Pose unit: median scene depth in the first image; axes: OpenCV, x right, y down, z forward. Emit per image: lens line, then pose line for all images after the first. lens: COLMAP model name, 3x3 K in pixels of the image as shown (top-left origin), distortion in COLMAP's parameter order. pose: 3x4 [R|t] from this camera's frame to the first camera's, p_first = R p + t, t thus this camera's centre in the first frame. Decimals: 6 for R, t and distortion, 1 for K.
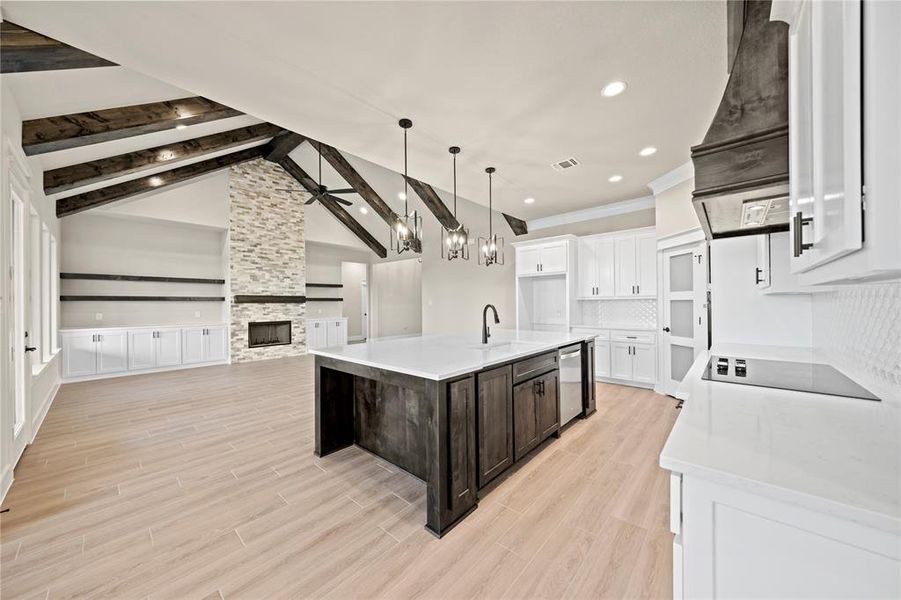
lens RADIAL K [[315.6, 0, 446.1], [0, 315.6, 303.5], [0, 0, 1]] dist [-0.001494, 0.000288]
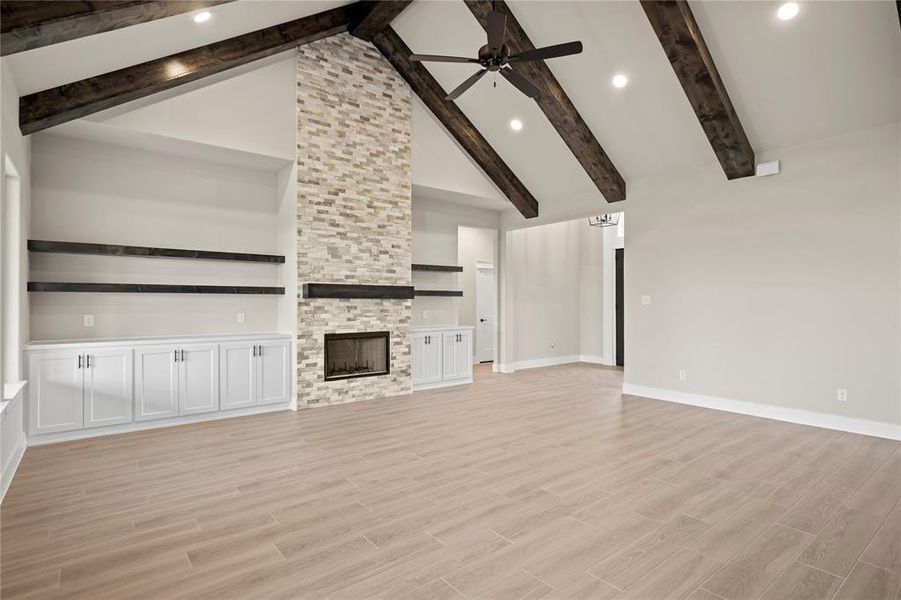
lens RADIAL K [[458.9, 0, 446.8], [0, 458.9, 301.4], [0, 0, 1]] dist [0.005962, 0.000901]
pose [[0.984831, 0.008660, -0.173299, -0.361478], [-0.008632, 0.999962, 0.000915, 0.001897], [0.173300, 0.000595, 0.984869, 0.329512]]
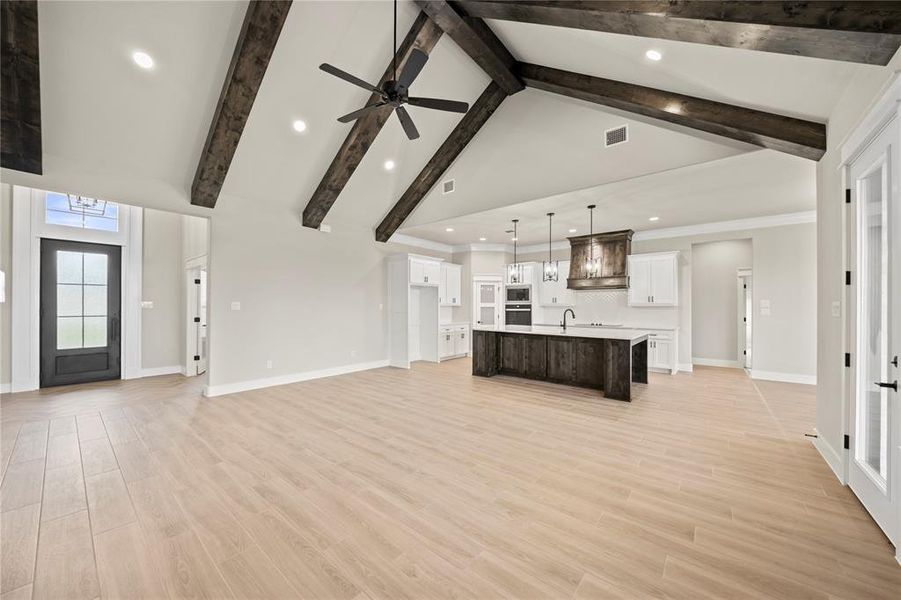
lens RADIAL K [[328.2, 0, 450.5], [0, 328.2, 304.3], [0, 0, 1]] dist [-0.003780, -0.001693]
pose [[-0.052985, 0.015286, 0.998478, -0.990545], [-0.005026, 0.999866, -0.015574, 0.003819], [-0.998583, -0.005843, -0.052901, 0.972735]]
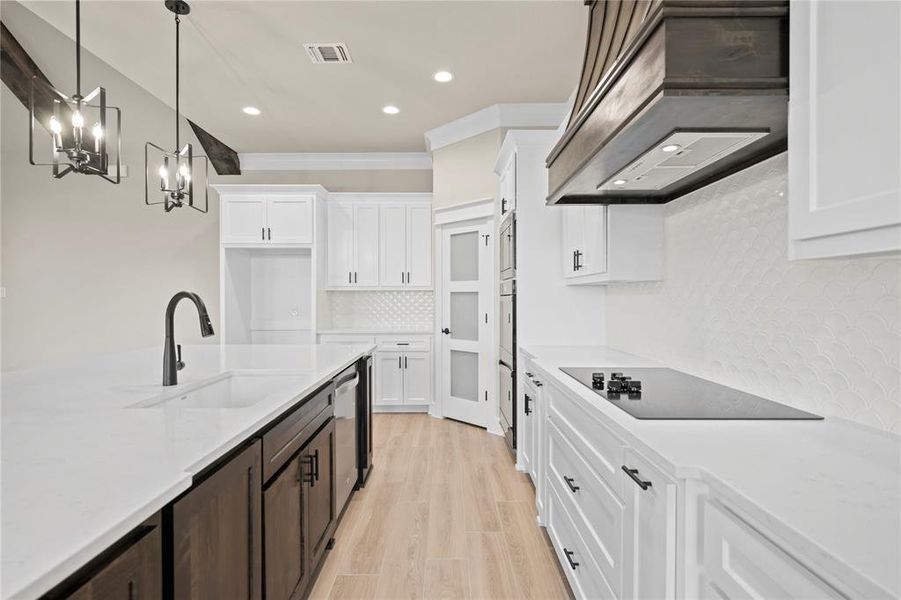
lens RADIAL K [[434.1, 0, 448.7], [0, 434.1, 298.7], [0, 0, 1]] dist [0.003617, -0.002128]
pose [[0.737285, 0.006459, 0.675551, 0.003140], [-0.006169, 0.999977, -0.002828, 0.006146], [-0.675554, -0.002082, 0.737307, 0.177393]]
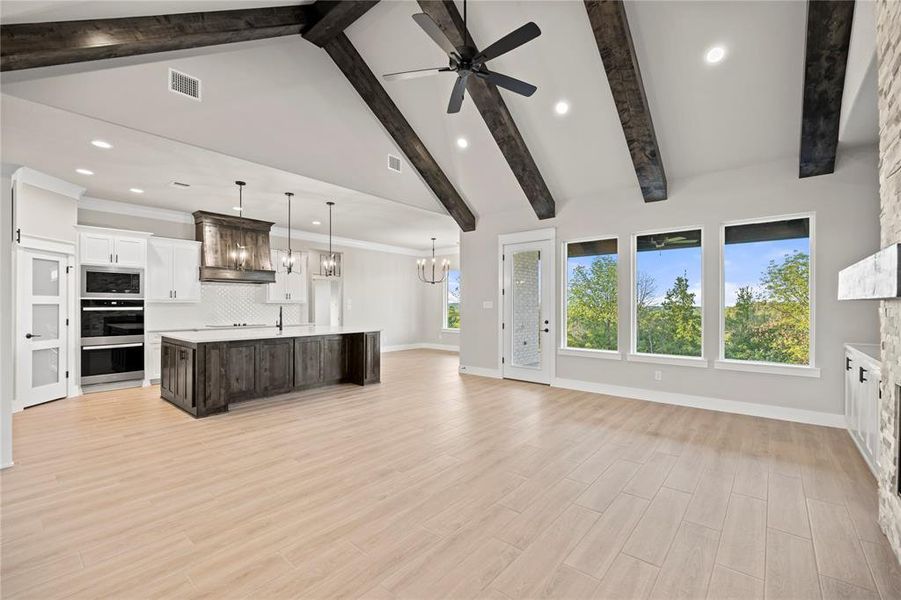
lens RADIAL K [[379.6, 0, 448.0], [0, 379.6, 304.4], [0, 0, 1]] dist [-0.010411, 0.000252]
pose [[-0.999263, 0.005448, -0.038007, -0.363251], [0.005571, 0.999980, -0.003129, 0.000708], [0.037989, -0.003338, -0.999273, 1.623565]]
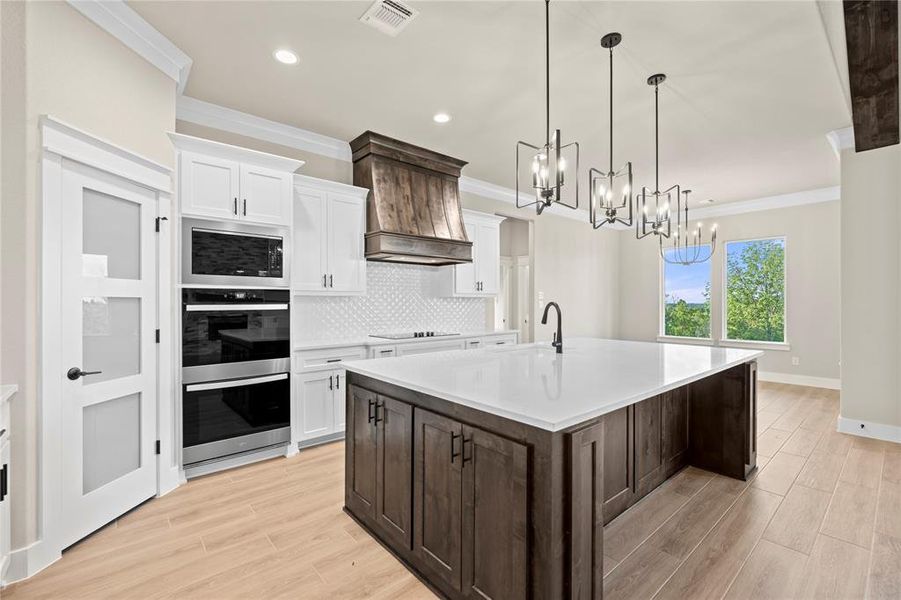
lens RADIAL K [[392.2, 0, 448.2], [0, 392.2, 302.2], [0, 0, 1]] dist [-0.008021, -0.000563]
pose [[-0.991787, 0.009414, 0.127554, 0.146463], [0.008882, 0.999949, -0.004737, 0.002322], [-0.127592, -0.003565, -0.991820, 1.068931]]
